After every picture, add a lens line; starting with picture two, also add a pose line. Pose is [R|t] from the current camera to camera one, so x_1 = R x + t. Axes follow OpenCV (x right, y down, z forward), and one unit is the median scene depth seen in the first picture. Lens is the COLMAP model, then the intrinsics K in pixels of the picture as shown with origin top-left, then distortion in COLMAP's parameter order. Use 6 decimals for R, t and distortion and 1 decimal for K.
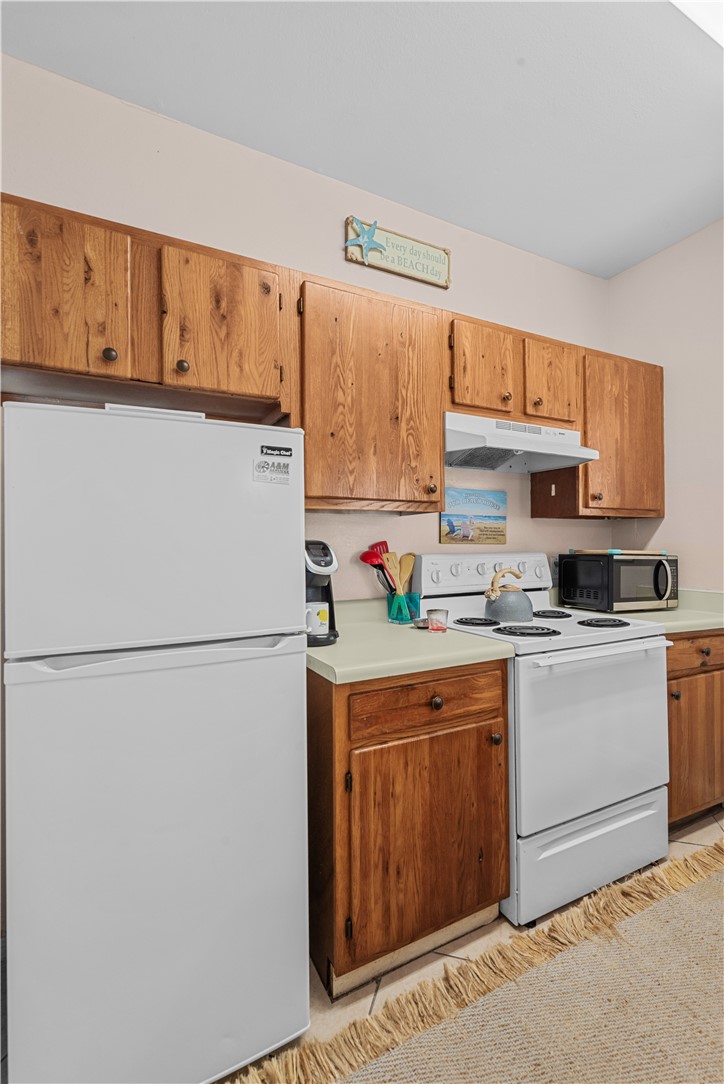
lens RADIAL K [[474.0, 0, 361.2], [0, 474.0, 538.9], [0, 0, 1]] dist [-0.003119, -0.000203]
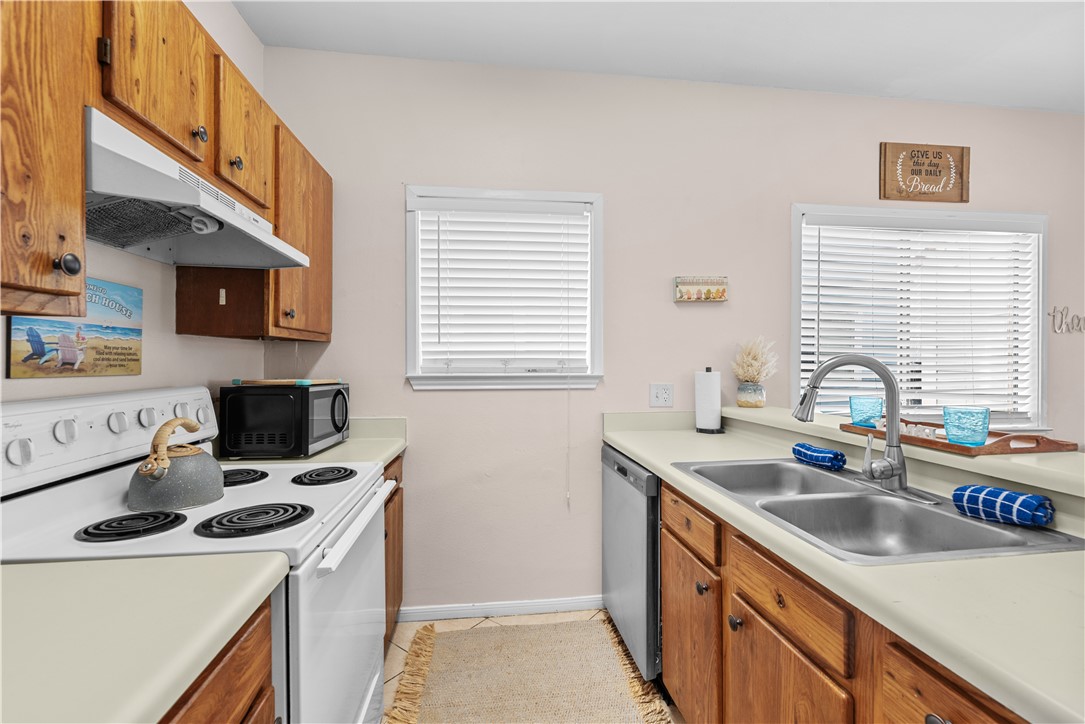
lens RADIAL K [[468.1, 0, 537.3], [0, 468.1, 363.8], [0, 0, 1]] dist [-0.004425, -0.000546]
pose [[0.341146, 0.001138, 0.940010, -0.102370], [-0.020780, 0.999764, 0.006331, -0.022098], [-0.939781, -0.021694, 0.341089, 0.396682]]
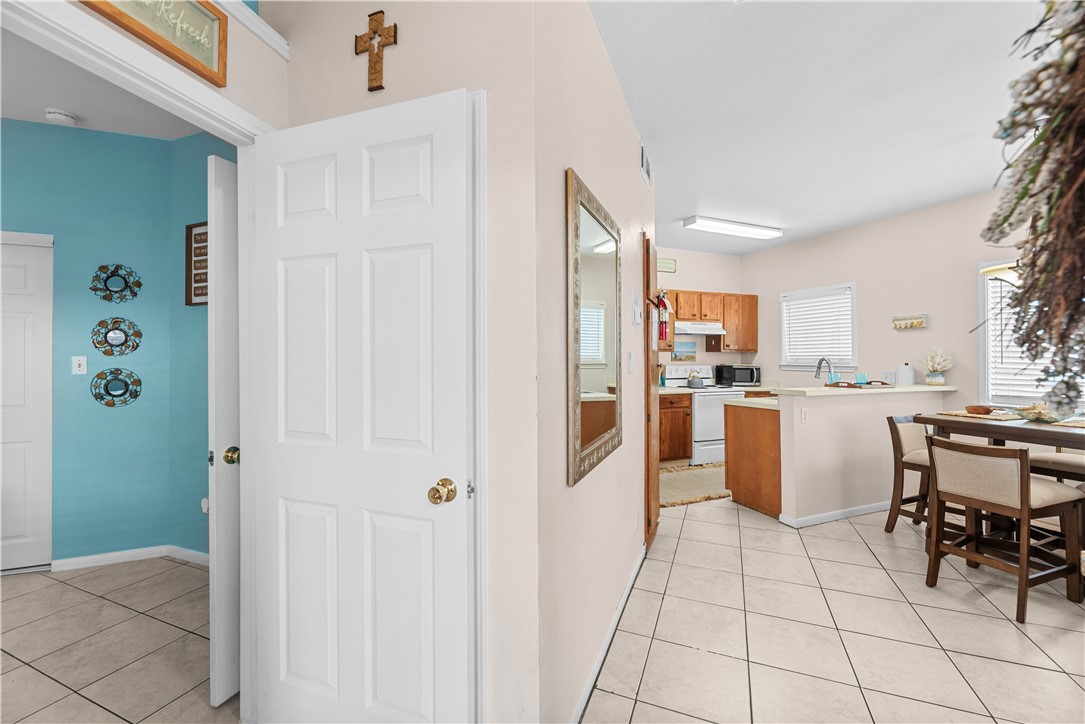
lens RADIAL K [[450.3, 0, 542.0], [0, 450.3, 352.0], [0, 0, 1]] dist [0.000749, -0.000278]
pose [[0.996463, 0.010289, -0.083397, -0.452985], [-0.009538, 0.999910, 0.009404, -0.074853], [0.083487, -0.008575, 0.996472, -2.075565]]
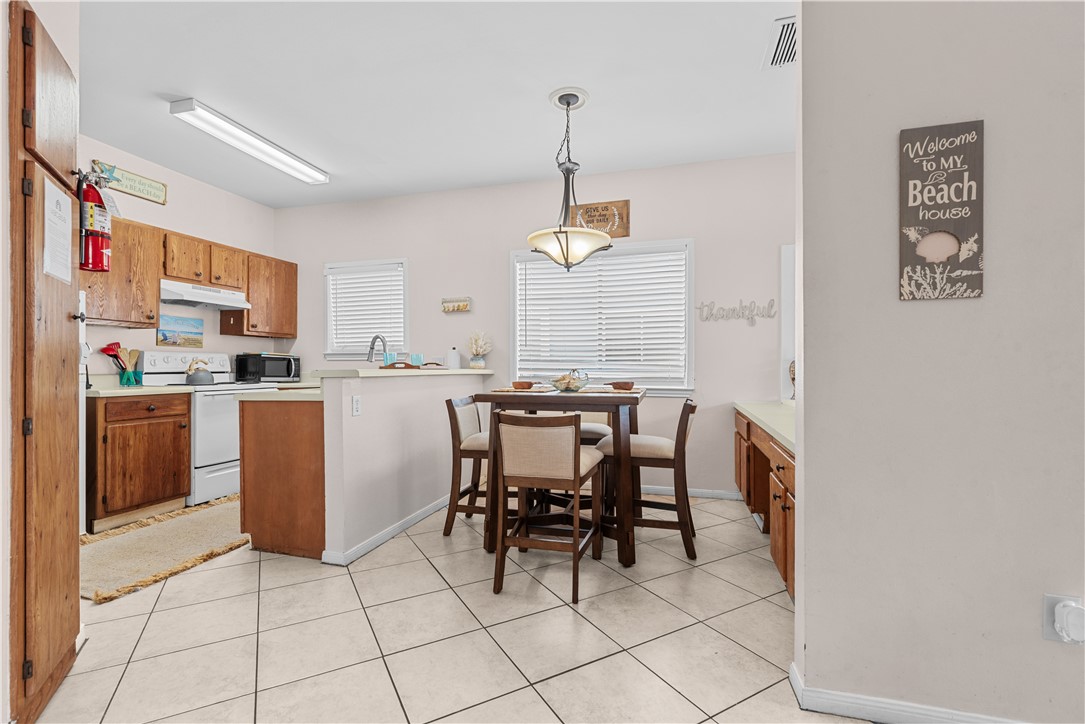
lens RADIAL K [[484.2, 0, 539.3], [0, 484.2, 366.9], [0, 0, 1]] dist [-0.001714, -0.000438]
pose [[0.683242, 0.009818, 0.730126, -0.210235], [-0.019922, 0.999788, 0.005199, 0.059926], [-0.729920, -0.018098, 0.683292, -1.521734]]
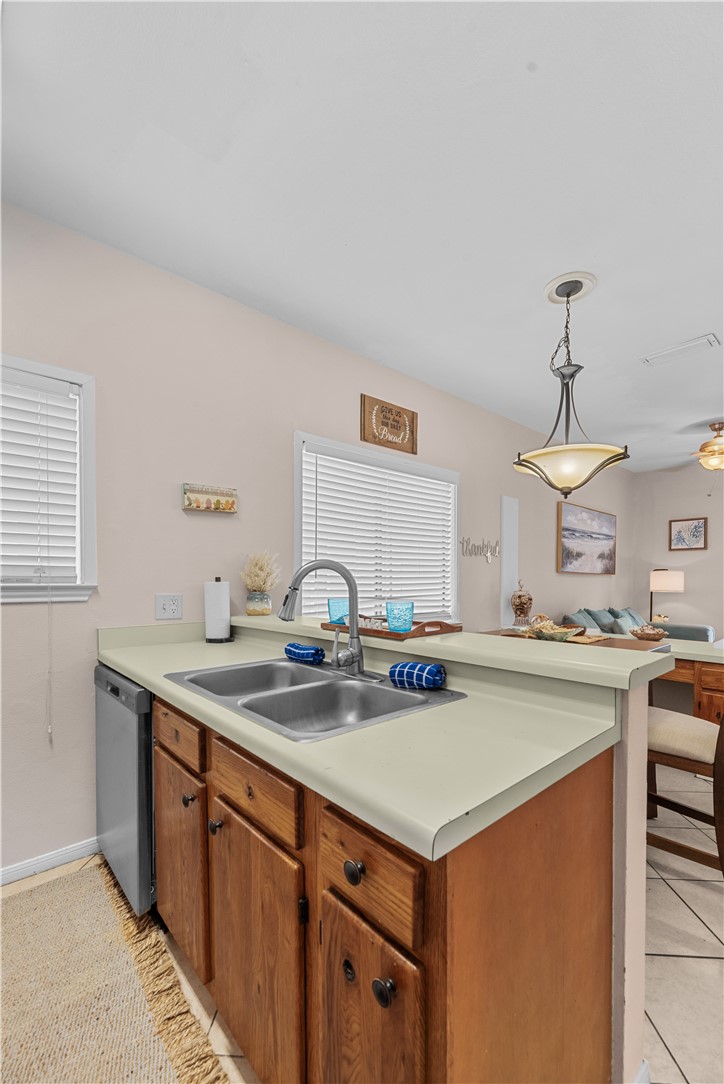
lens RADIAL K [[456.9, 0, 359.9], [0, 456.9, 585.9], [0, 0, 1]] dist [-0.000904, 0.000013]
pose [[-0.246103, -0.003898, 0.969236, -0.053660], [-0.018914, 0.999821, -0.000782, 0.002507], [-0.969059, -0.018525, -0.246133, 0.324512]]
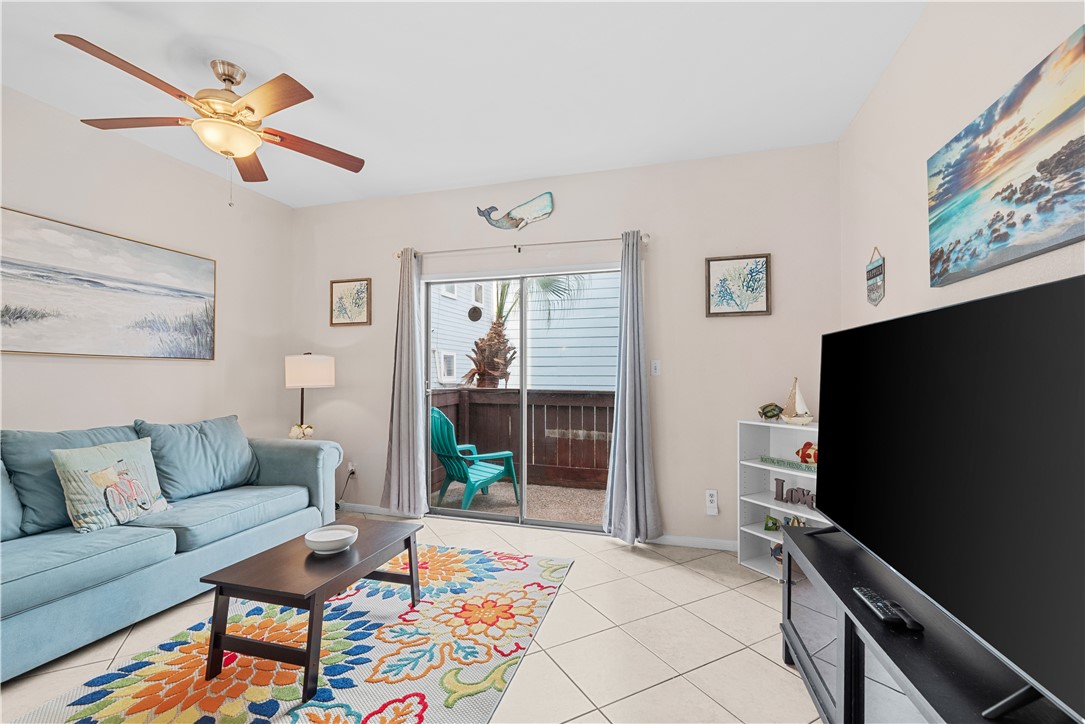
lens RADIAL K [[464.9, 0, 541.9], [0, 464.9, 369.2], [0, 0, 1]] dist [-0.001228, -0.000258]
pose [[-0.719347, 0.021671, 0.694313, 0.305298], [-0.002821, 0.999414, -0.034117, -0.014822], [-0.694645, -0.026501, -0.718864, -1.694054]]
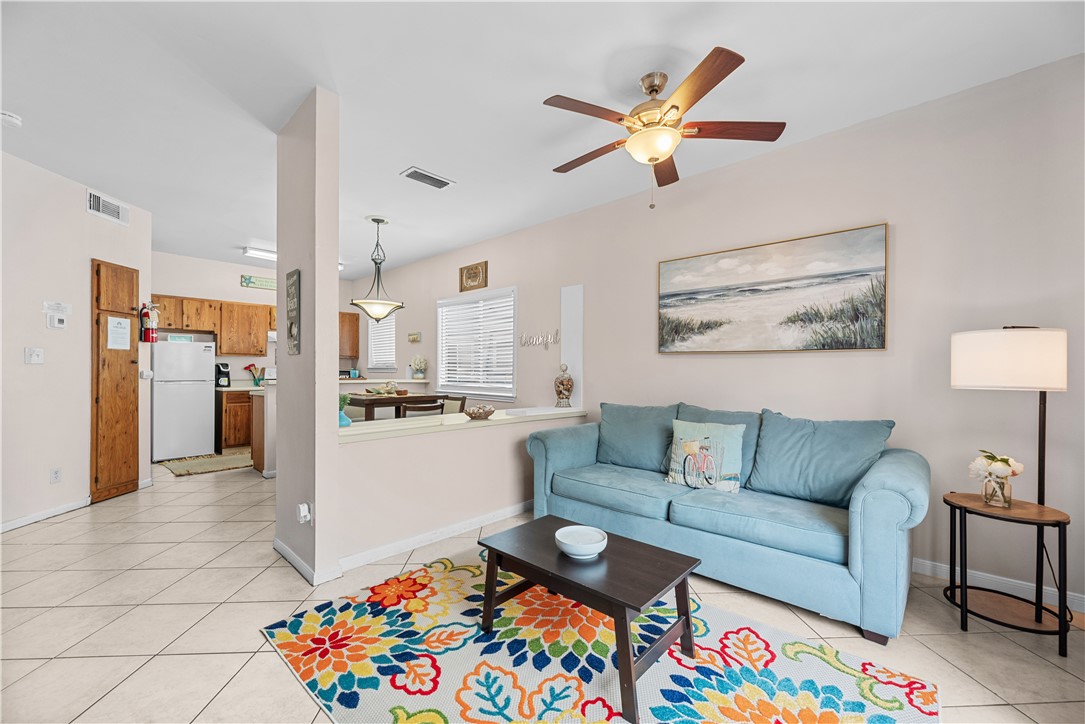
lens RADIAL K [[442.9, 0, 539.9], [0, 442.9, 365.5], [0, 0, 1]] dist [0.000173, 0.000367]
pose [[0.941924, 0.018328, 0.335326, 1.028182], [-0.020574, 0.999783, 0.003147, -0.039728], [-0.335195, -0.009863, 0.942097, -3.068892]]
